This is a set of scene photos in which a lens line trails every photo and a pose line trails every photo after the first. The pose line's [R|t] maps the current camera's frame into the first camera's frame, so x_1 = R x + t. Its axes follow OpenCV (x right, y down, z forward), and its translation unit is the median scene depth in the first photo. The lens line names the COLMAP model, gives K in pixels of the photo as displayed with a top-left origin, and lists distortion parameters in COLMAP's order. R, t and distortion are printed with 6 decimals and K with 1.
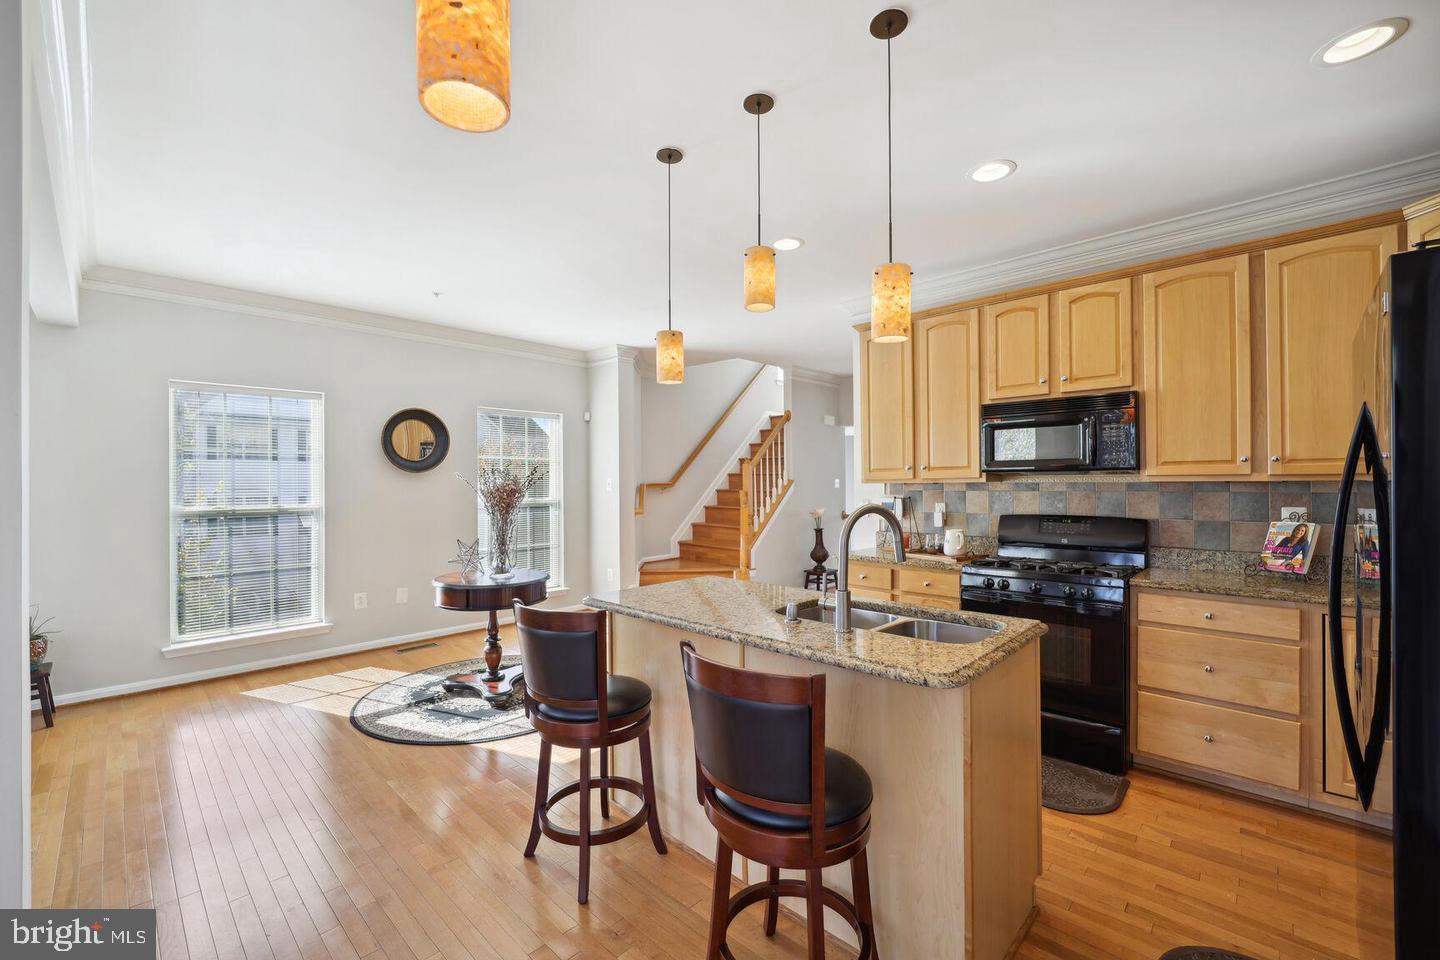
lens RADIAL K [[589.9, 0, 713.8], [0, 589.9, 486.5], [0, 0, 1]] dist [-0.012261, -0.001921]
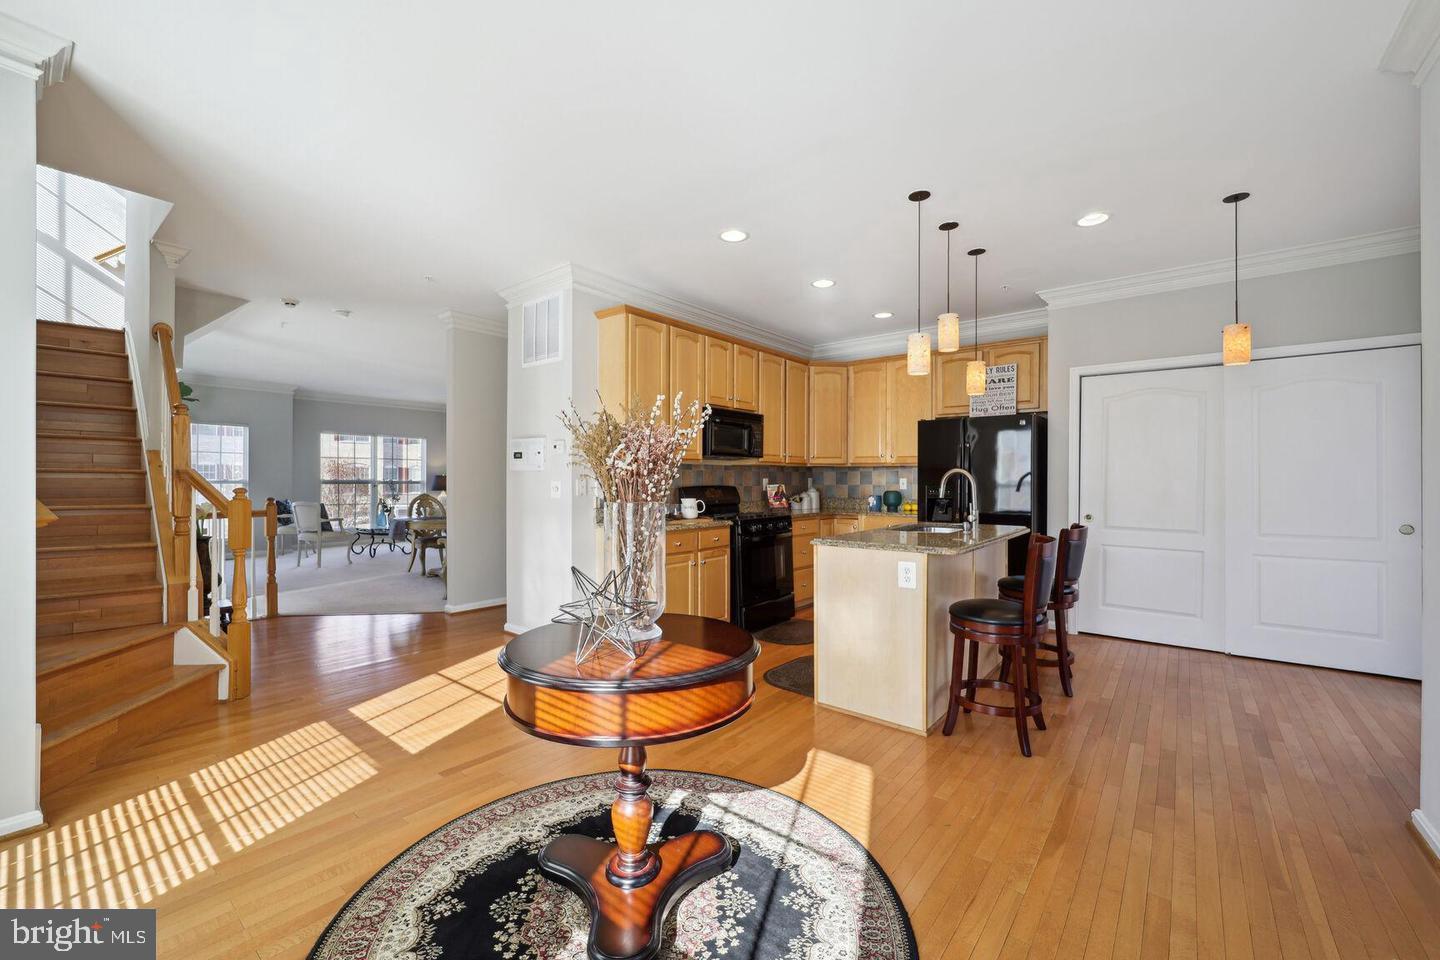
lens RADIAL K [[589.9, 0, 711.7], [0, 589.9, 479.1], [0, 0, 1]] dist [-0.012261, -0.001921]
pose [[-0.083494, 0.007429, 0.996481, -0.899751], [-0.000213, 0.999972, -0.007473, 0.042625], [-0.996508, -0.000836, -0.083490, 1.073746]]
